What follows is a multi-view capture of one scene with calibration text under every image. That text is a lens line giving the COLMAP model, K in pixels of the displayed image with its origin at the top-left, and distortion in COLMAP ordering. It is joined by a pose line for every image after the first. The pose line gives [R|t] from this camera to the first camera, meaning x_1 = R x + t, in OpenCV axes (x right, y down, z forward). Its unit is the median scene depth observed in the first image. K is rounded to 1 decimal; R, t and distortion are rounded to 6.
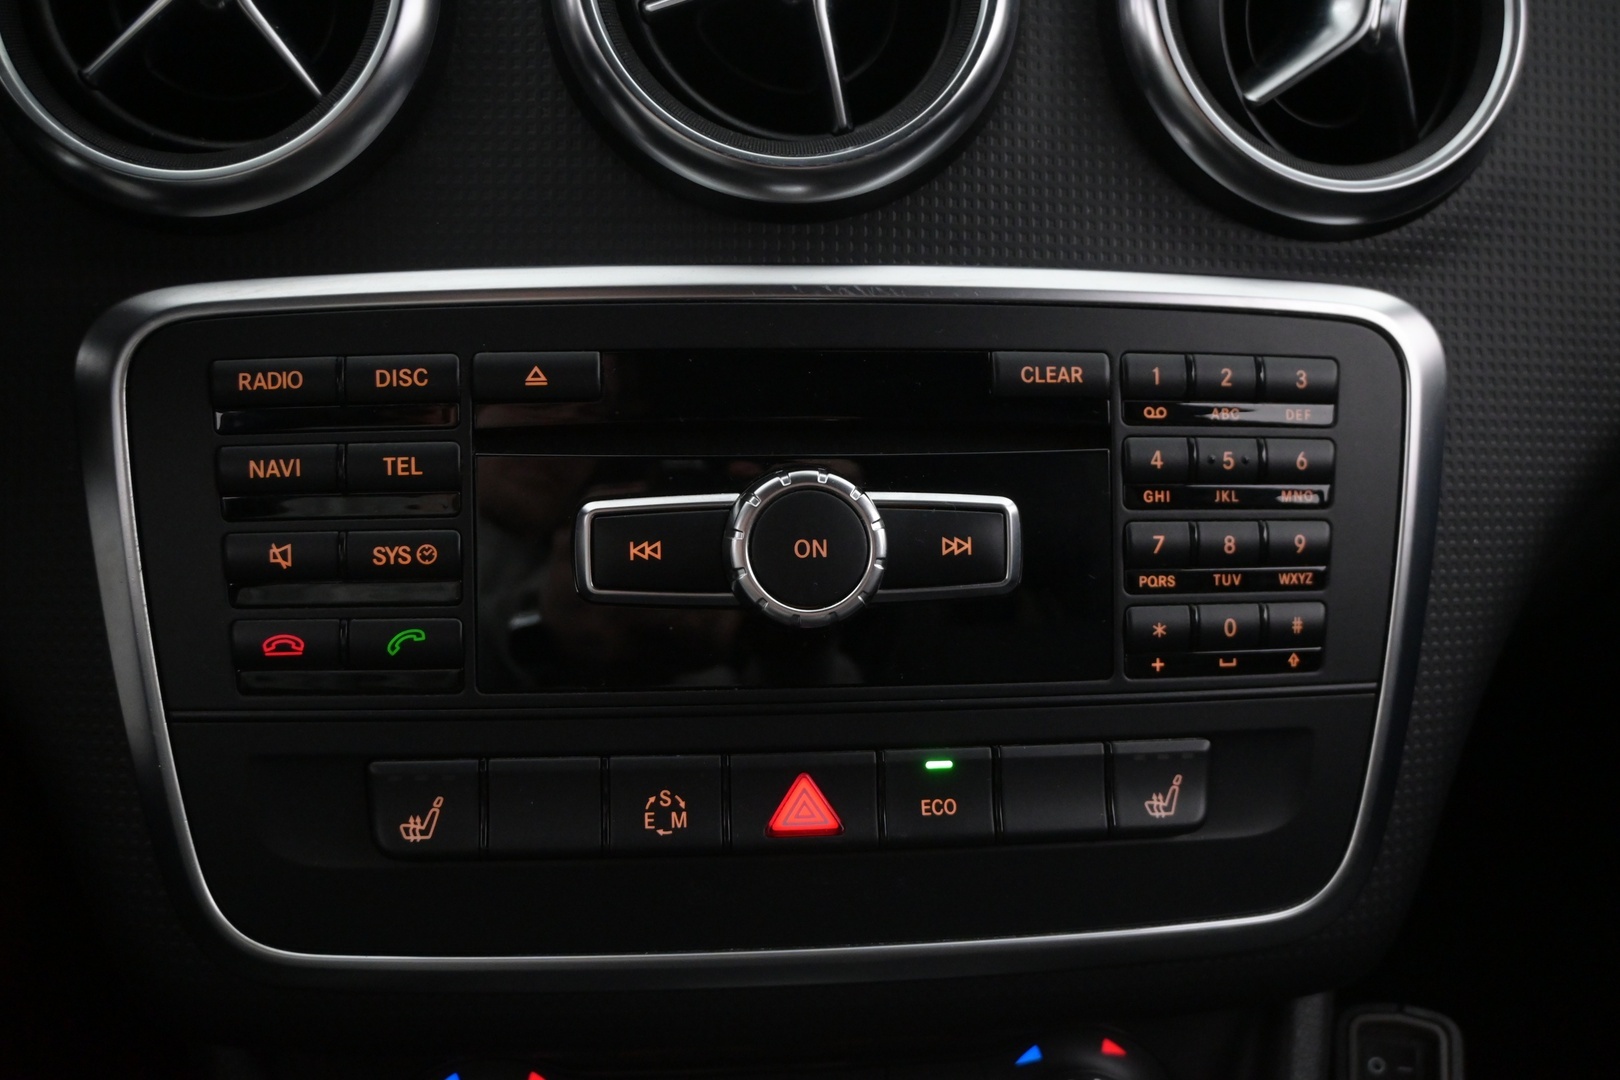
lens RADIAL K [[1555.2, 0, 801.3], [0, 1555.2, 543.2], [0, 0, 1]] dist [0.016162, 0.000000]
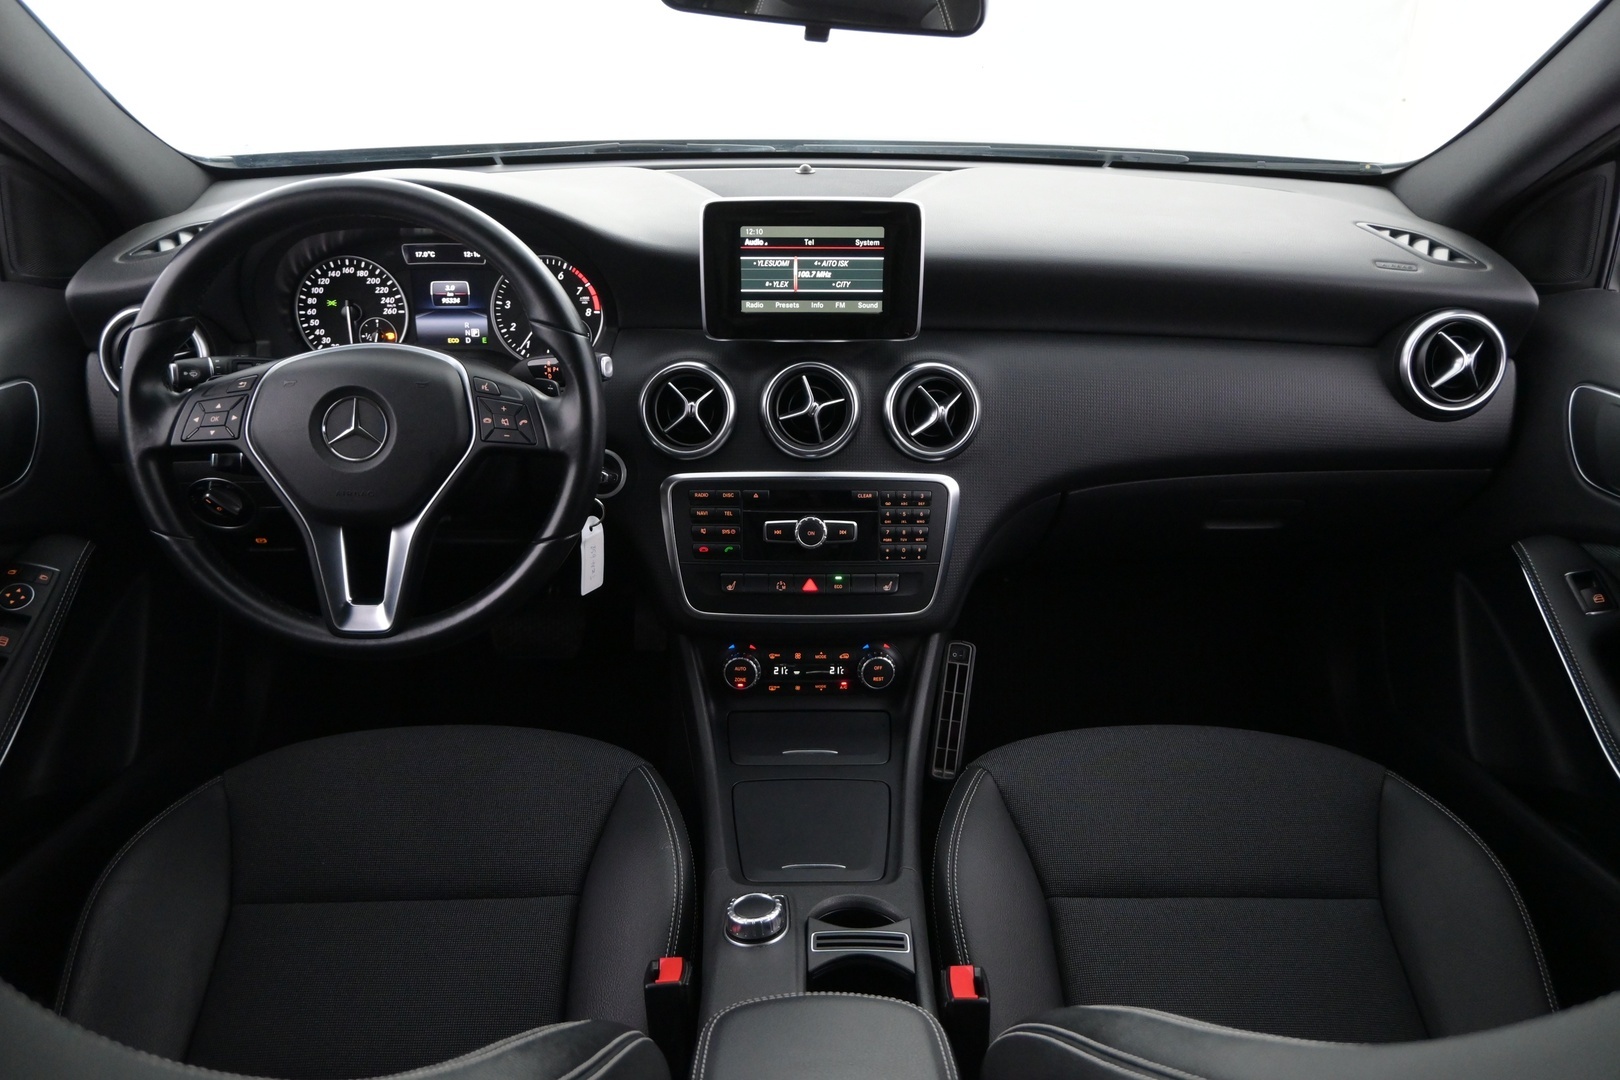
lens RADIAL K [[1214.2, 0, 796.6], [0, 1214.2, 517.8], [0, 0, 1]] dist [0.021608, -0.017355]
pose [[0.995737, 0.026279, -0.088410, 0.282633], [-0.018829, 0.996282, 0.084069, -0.347619], [0.090290, -0.082046, 0.992530, -2.664769]]
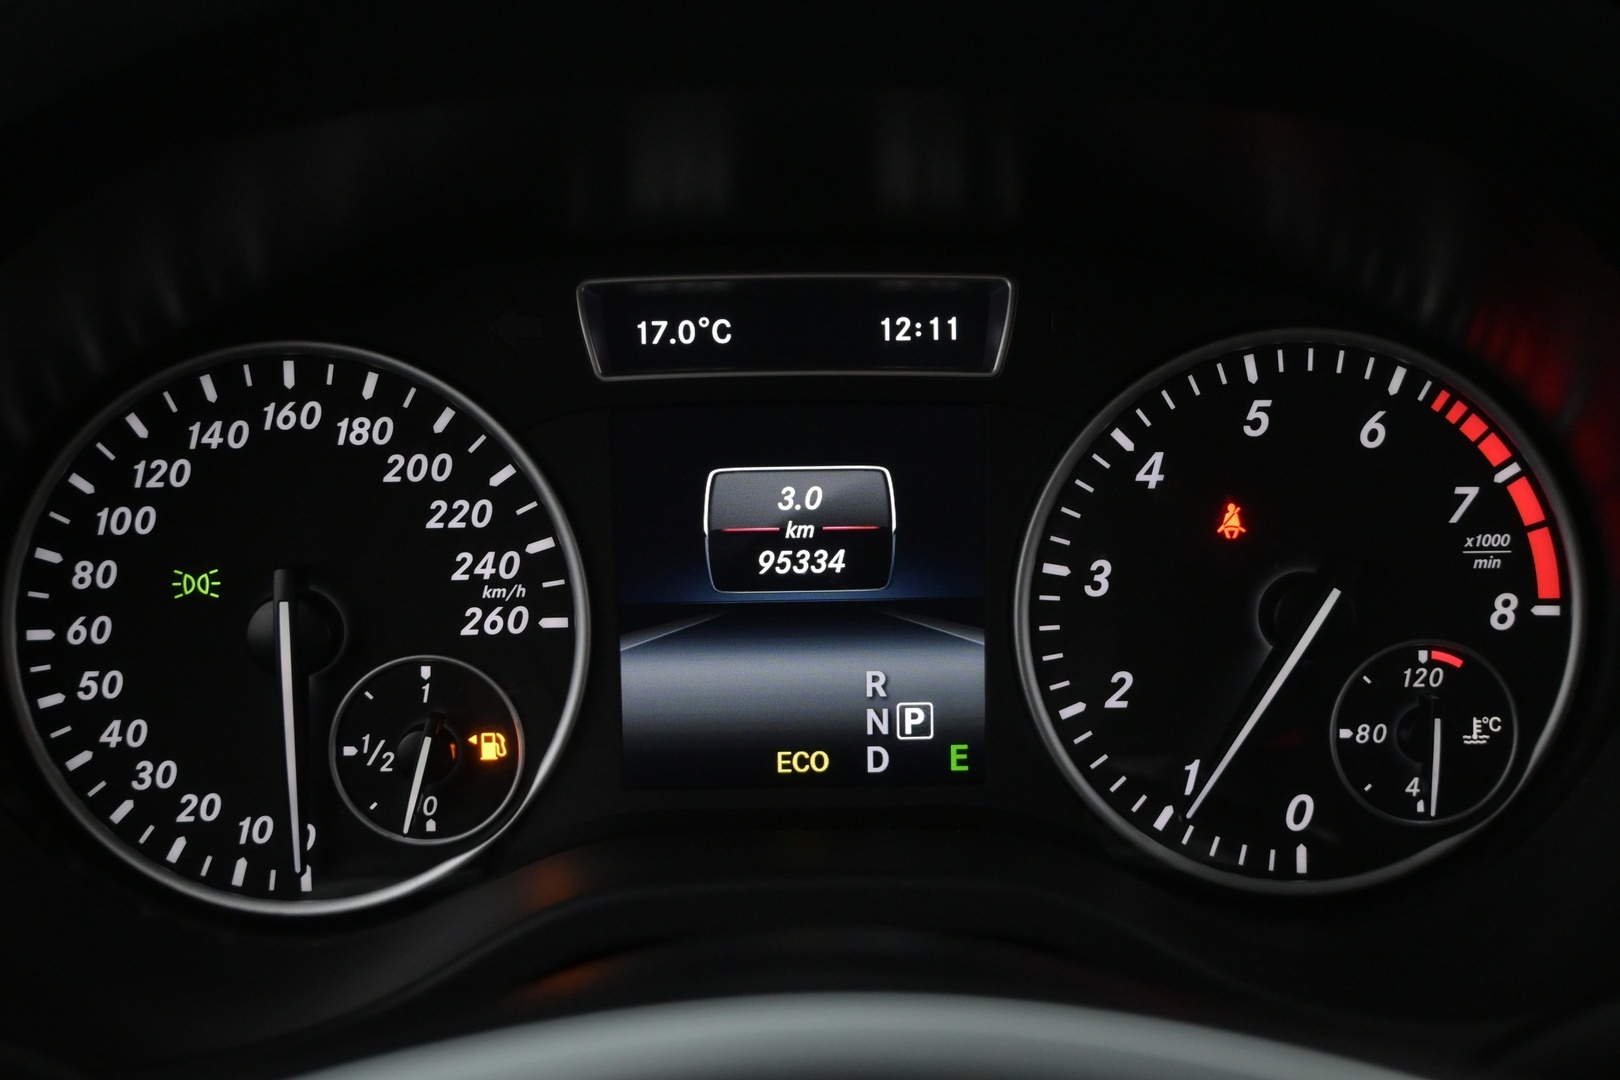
lens RADIAL K [[1910.7, 0, 797.5], [0, 1910.7, 531.3], [0, 0, 1]] dist [-0.002696, 0.000000]
pose [[0.997190, -0.004084, -0.074809, -1.107380], [-0.003786, 0.994491, -0.104758, -0.587892], [0.074824, 0.104746, 0.991680, -0.009457]]
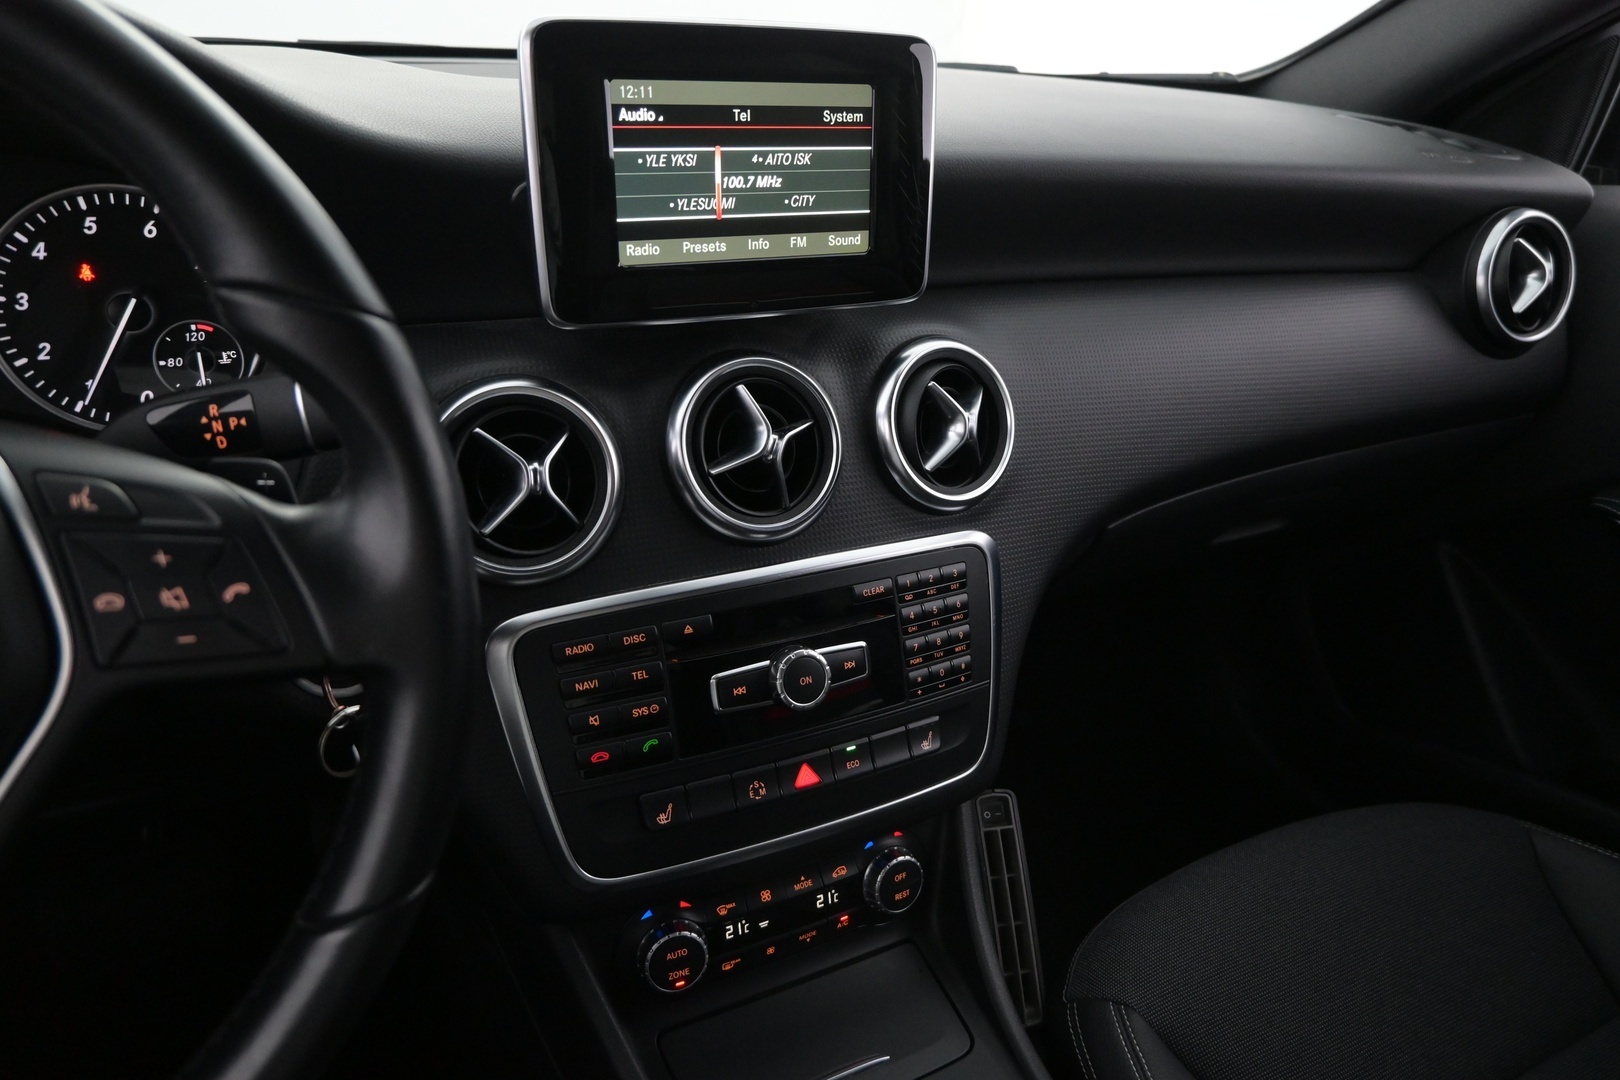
lens RADIAL K [[1117.1, 0, 795.6], [0, 1117.1, 528.1], [0, 0, 1]] dist [0.014709, -0.014614]
pose [[0.932487, -0.134861, 0.335083, -0.564998], [0.106718, 0.989134, 0.101119, -0.412951], [-0.345079, -0.058533, 0.936747, -0.675229]]
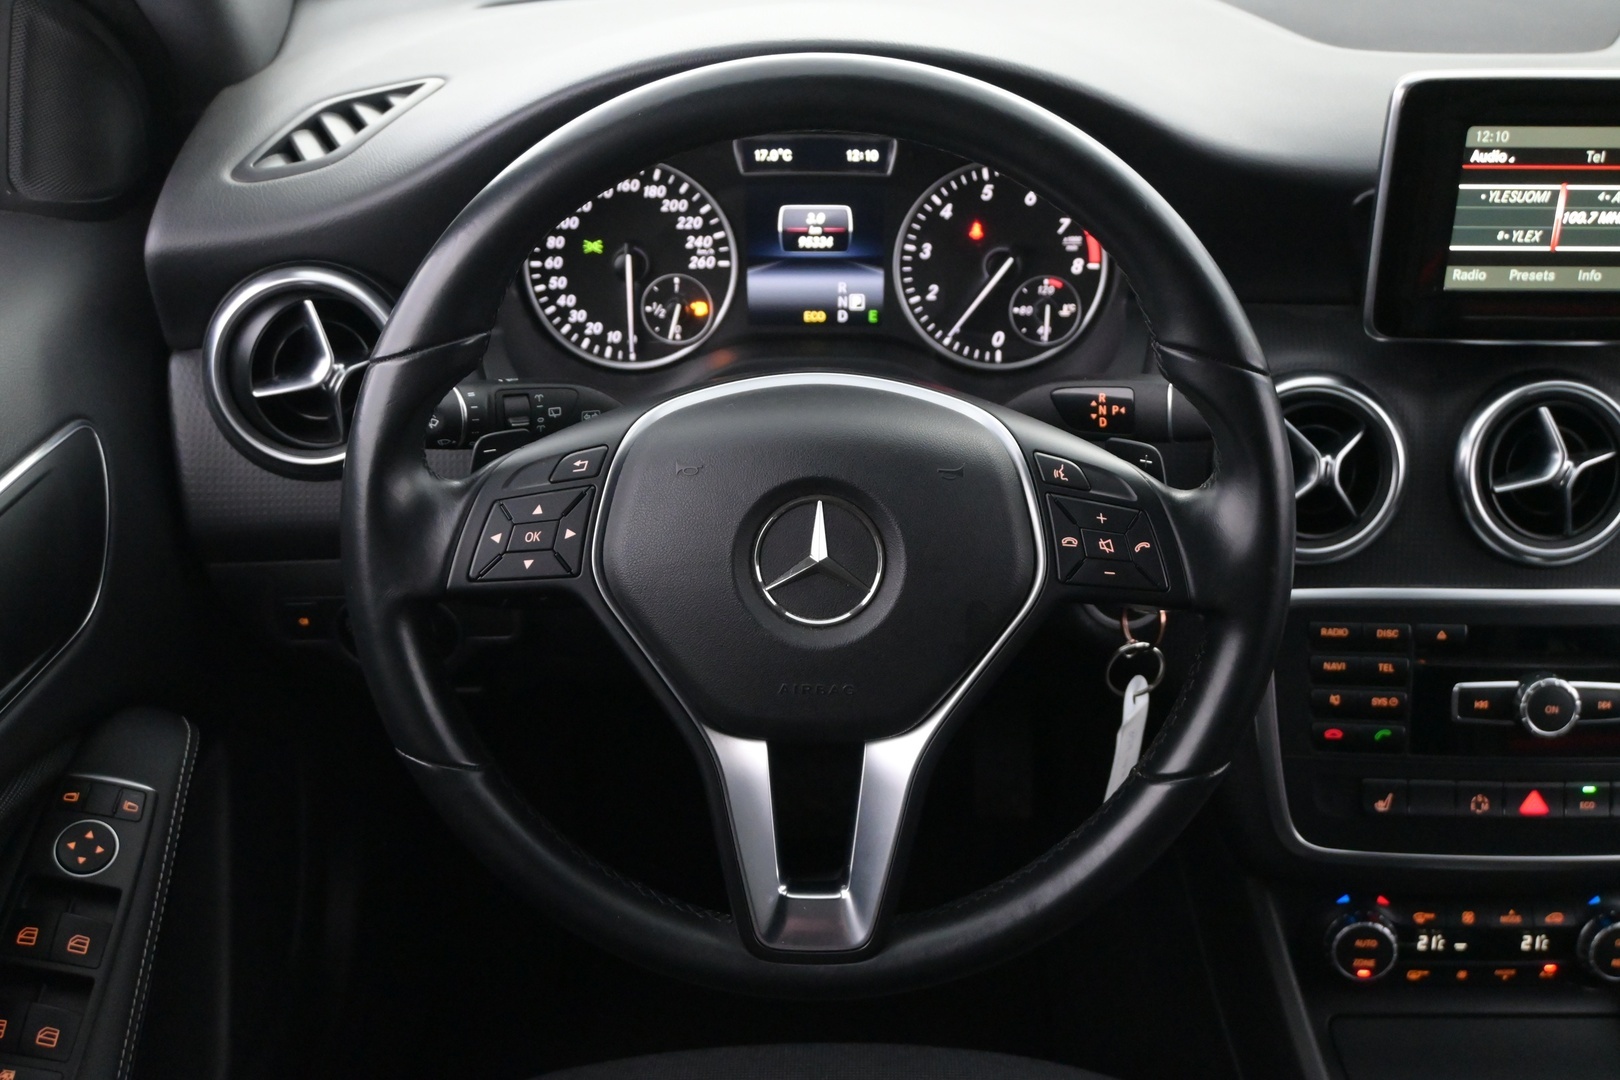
lens RADIAL K [[1910.7, 0, 807.2], [0, 1910.7, 537.3], [0, 0, 1]] dist [-0.002696, 0.000000]
pose [[0.996121, 0.037995, -0.079370, -0.933661], [-0.025746, 0.988351, 0.150000, -0.685823], [0.084145, -0.147375, 0.985495, -2.071947]]
